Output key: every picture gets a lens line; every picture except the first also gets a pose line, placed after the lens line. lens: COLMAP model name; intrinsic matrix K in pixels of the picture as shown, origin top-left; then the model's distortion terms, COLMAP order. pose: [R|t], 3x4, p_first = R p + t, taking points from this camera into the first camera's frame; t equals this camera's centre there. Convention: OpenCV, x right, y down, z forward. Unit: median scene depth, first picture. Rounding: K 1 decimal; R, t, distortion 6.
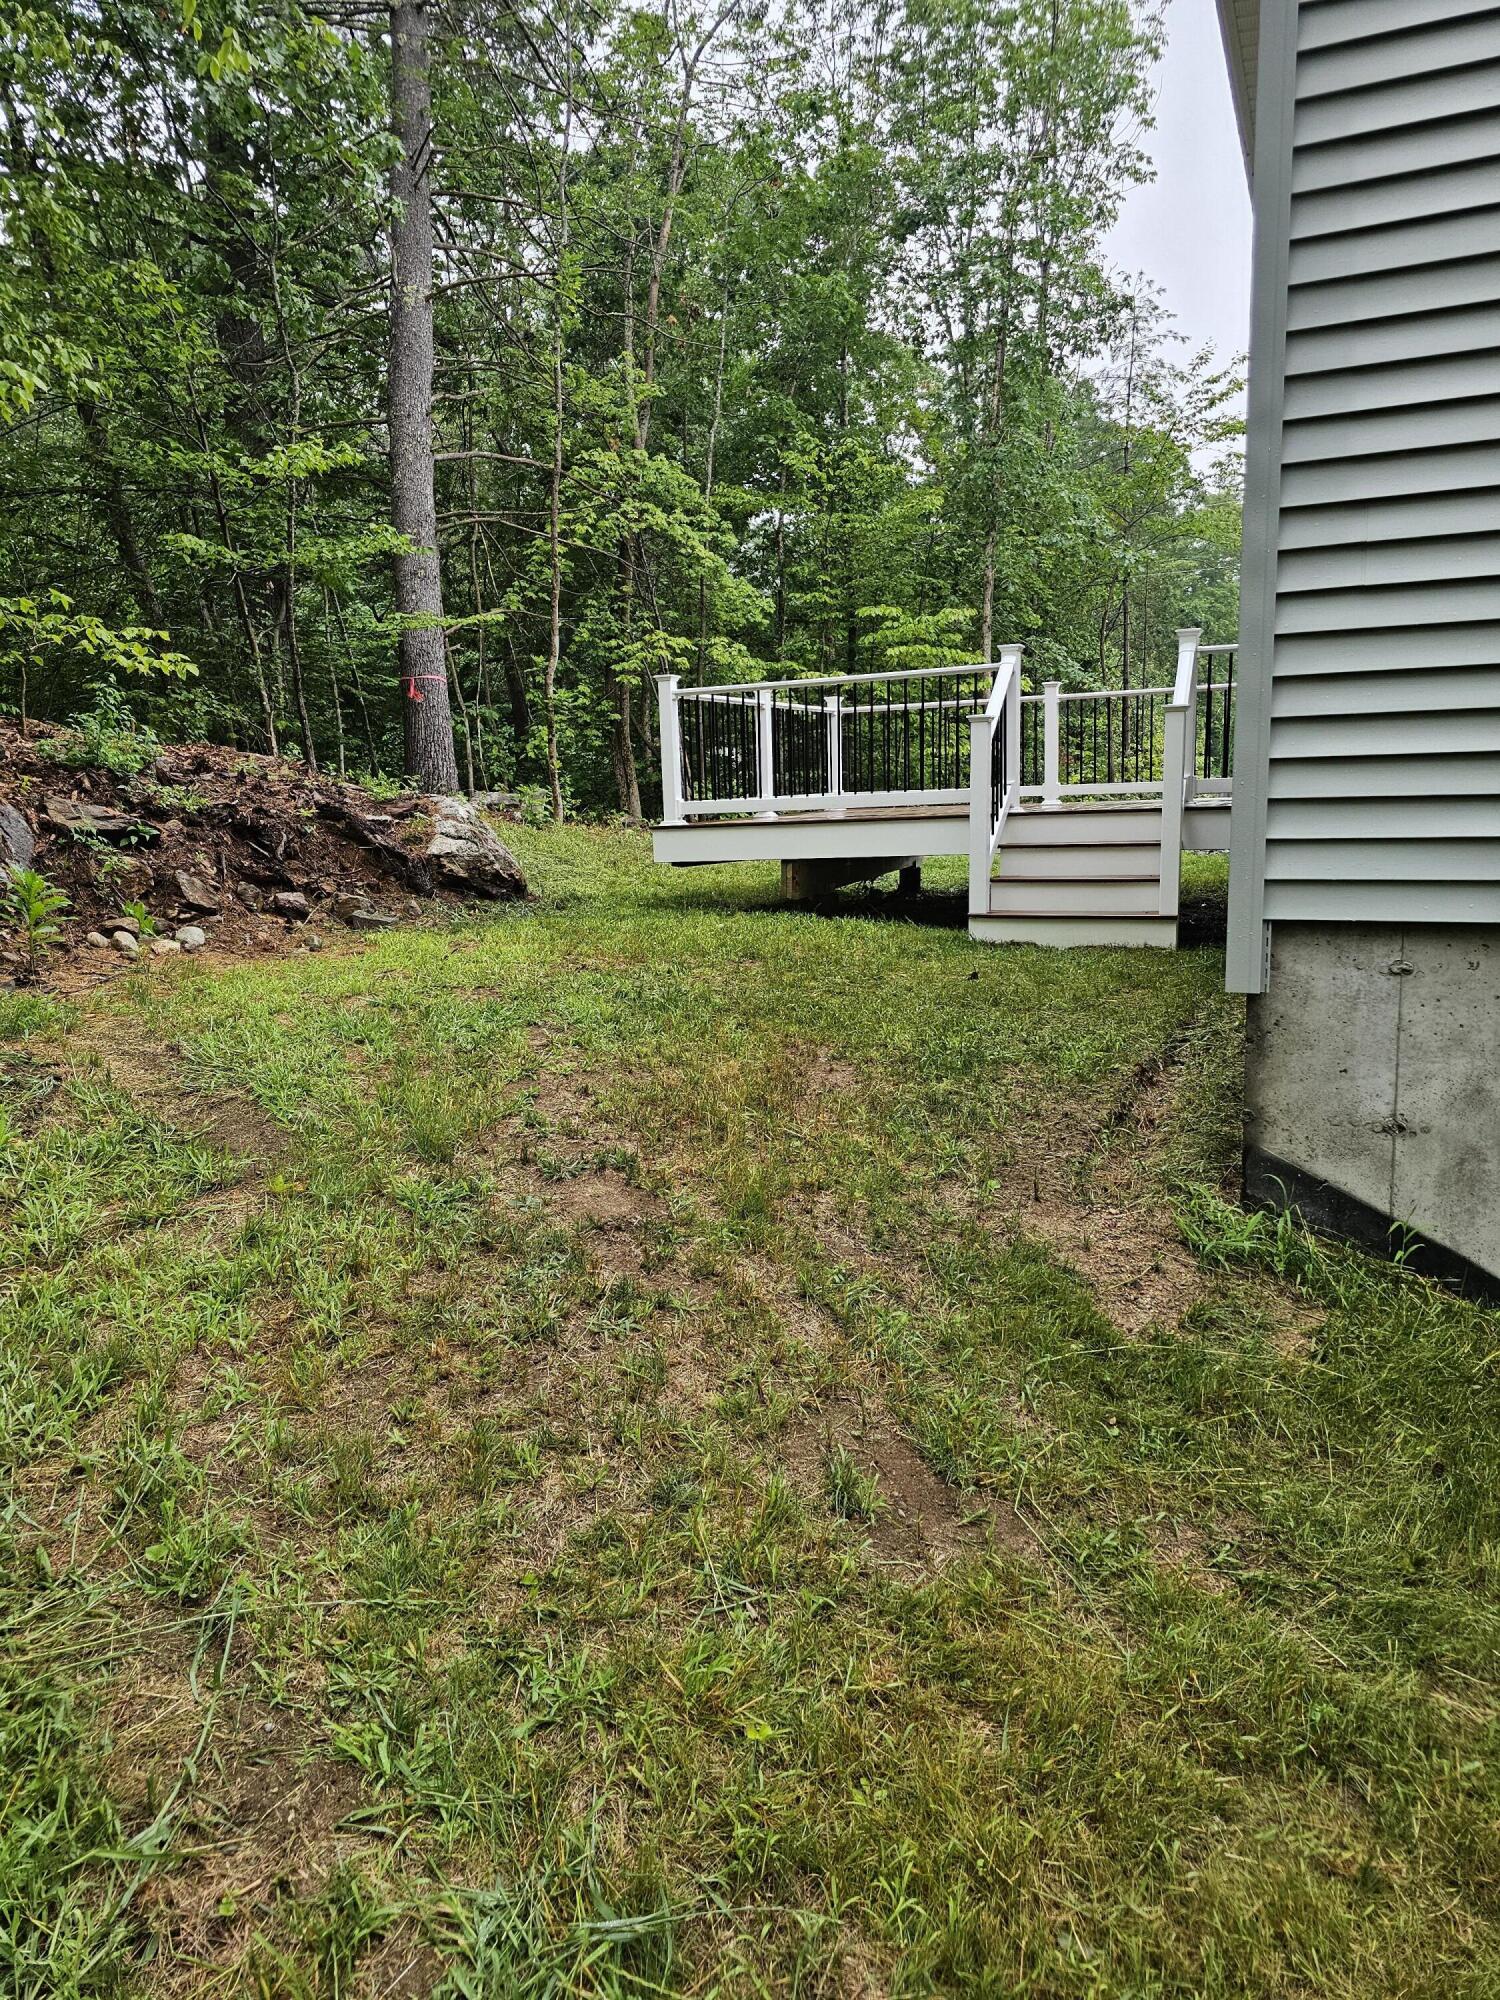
lens RADIAL K [[1311.1, 0, 747.2], [0, 1311.1, 996.2], [0, 0, 1]] dist [0.071818, -0.068851]
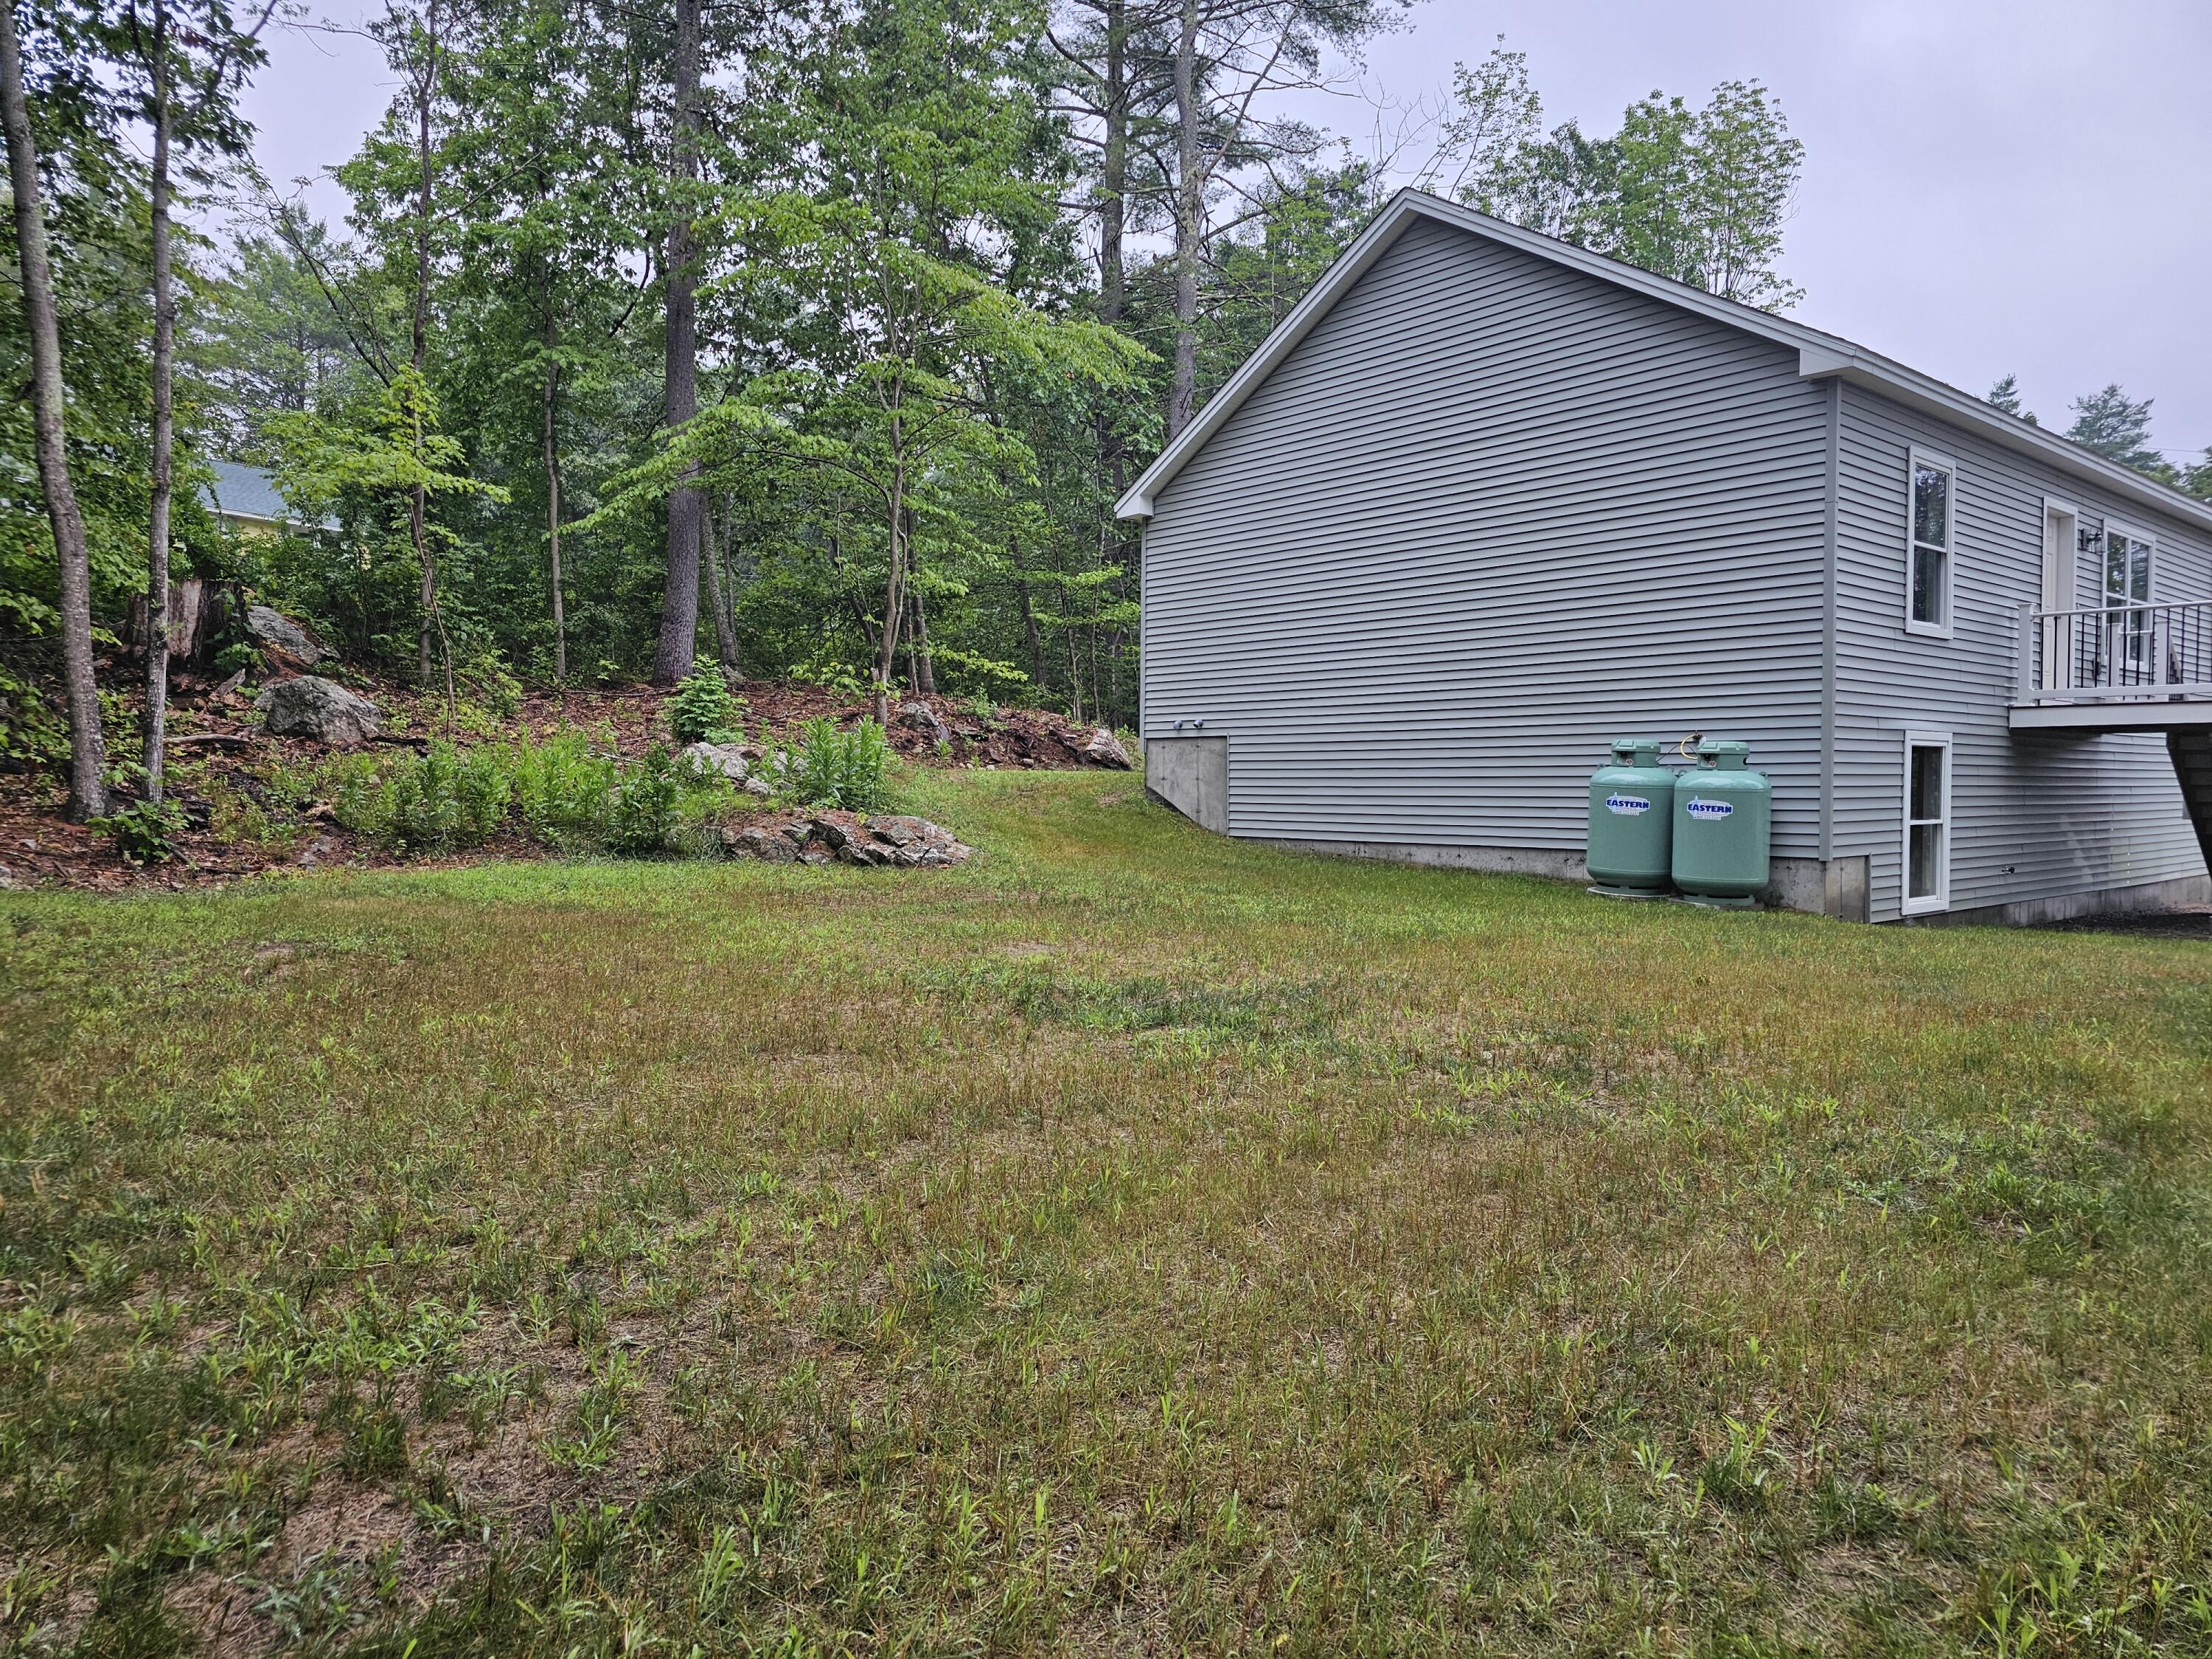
lens RADIAL K [[1450.1, 0, 1106.0], [0, 1450.1, 829.5], [0, 0, 1]] dist [0.071818, -0.068851]
pose [[0.909398, 0.037392, -0.414242, 0.524766], [-0.085166, 0.991589, -0.097459, 0.172464], [0.407113, 0.123908, 0.904934, -0.822504]]
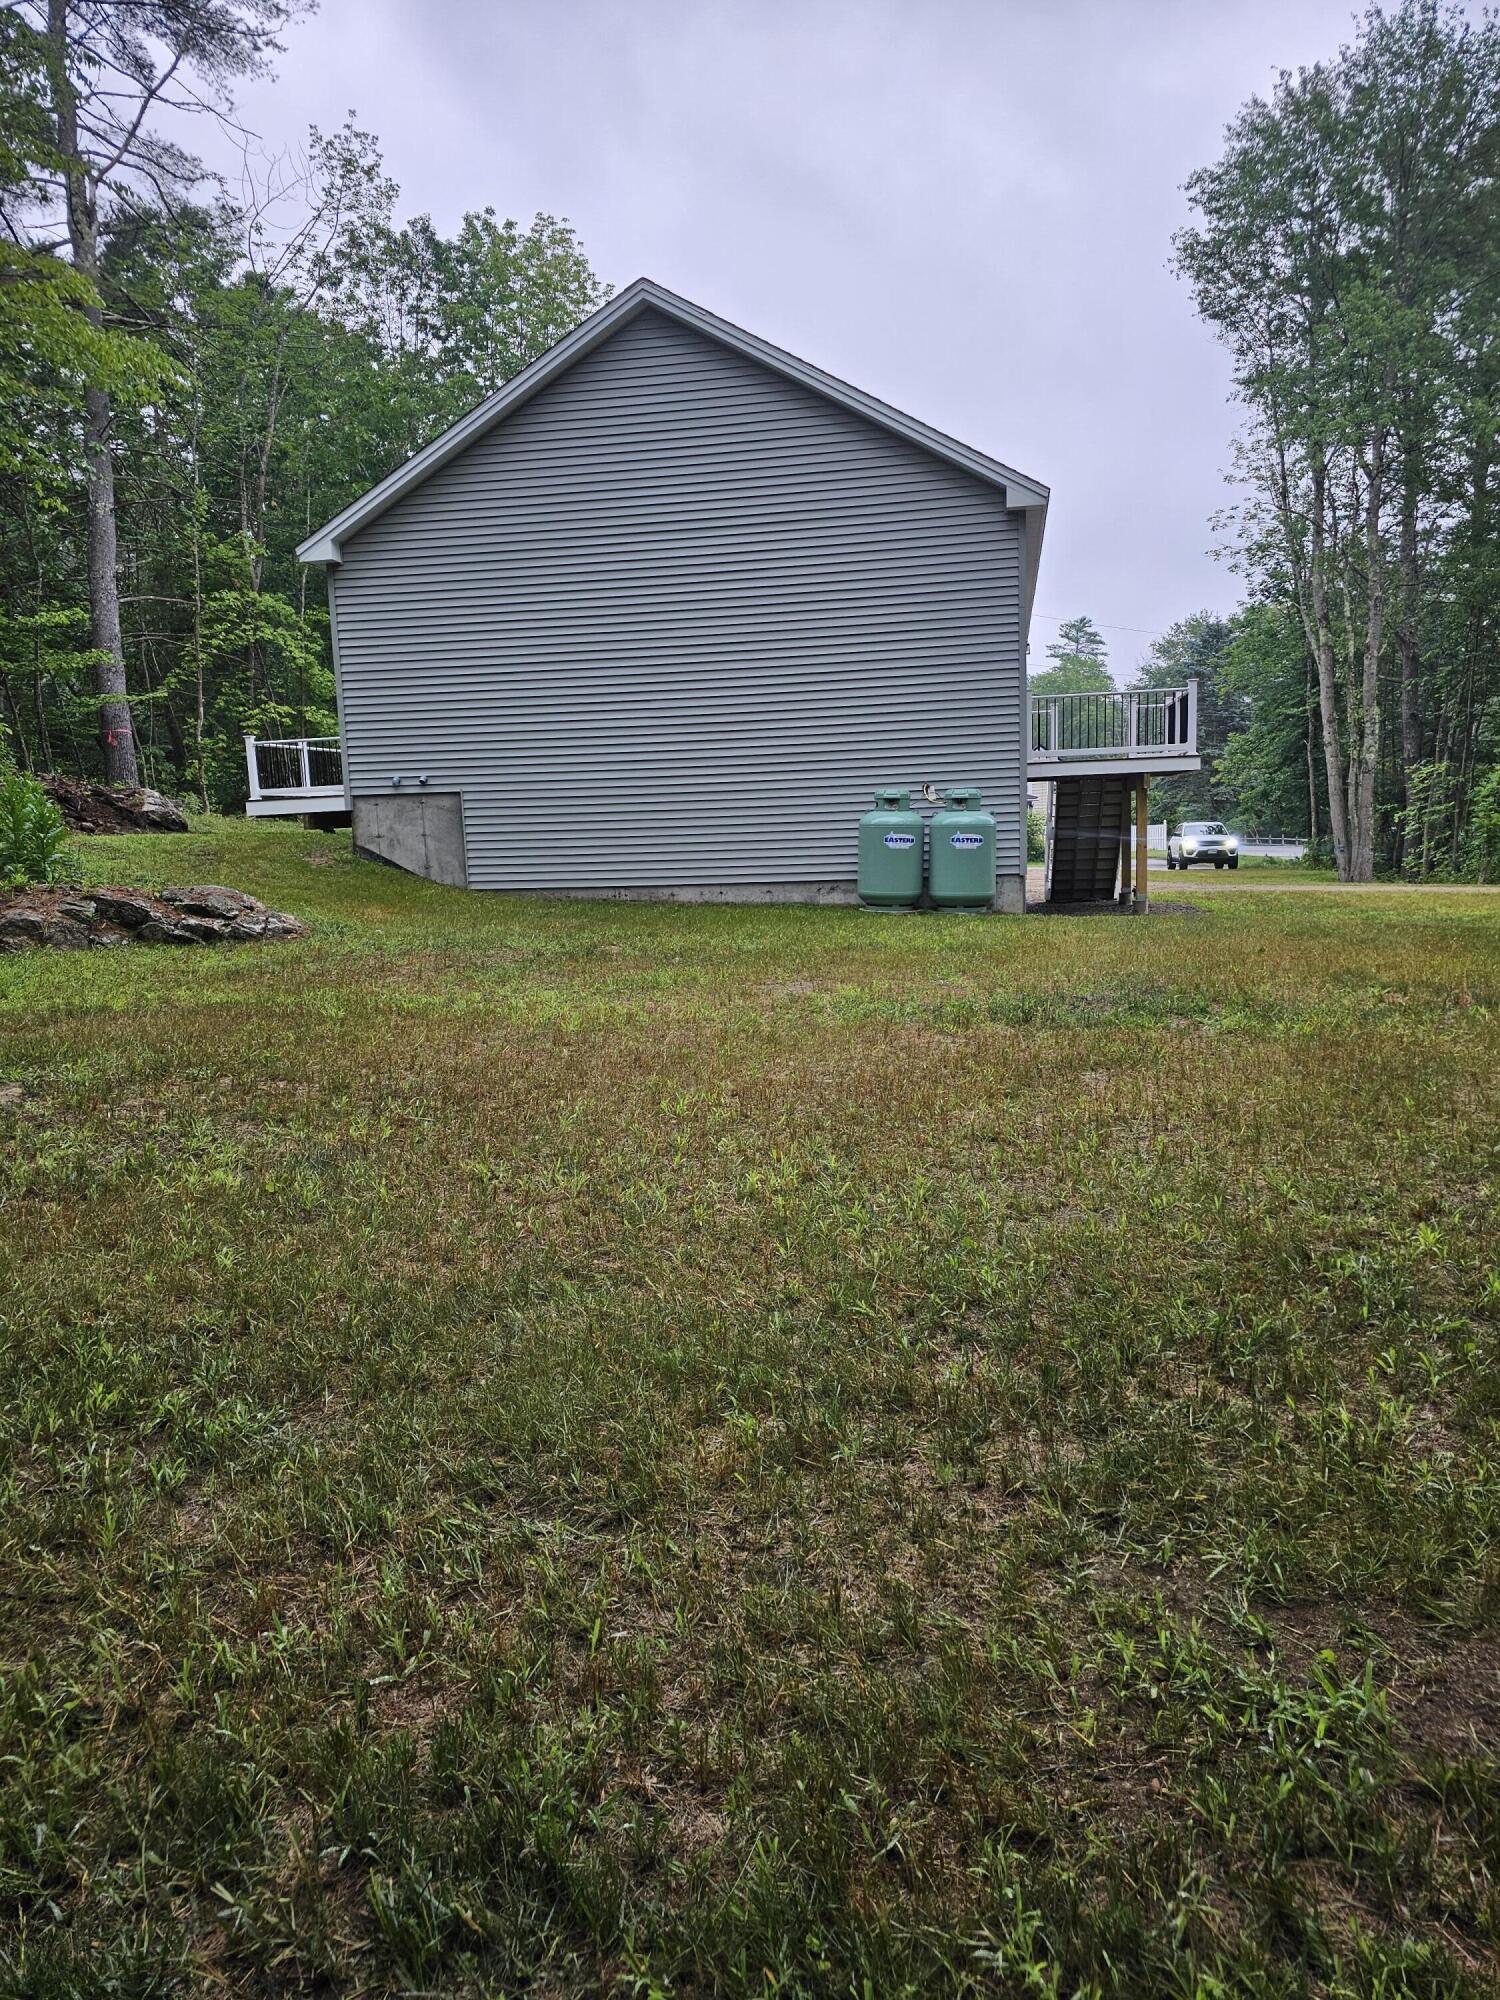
lens RADIAL K [[1311.1, 0, 747.2], [0, 1311.1, 996.2], [0, 0, 1]] dist [0.071818, -0.068851]
pose [[0.972592, -0.041179, 0.228844, 0.137997], [0.048015, 0.998549, -0.024382, 0.181479], [-0.227508, 0.034702, 0.973158, -0.843435]]
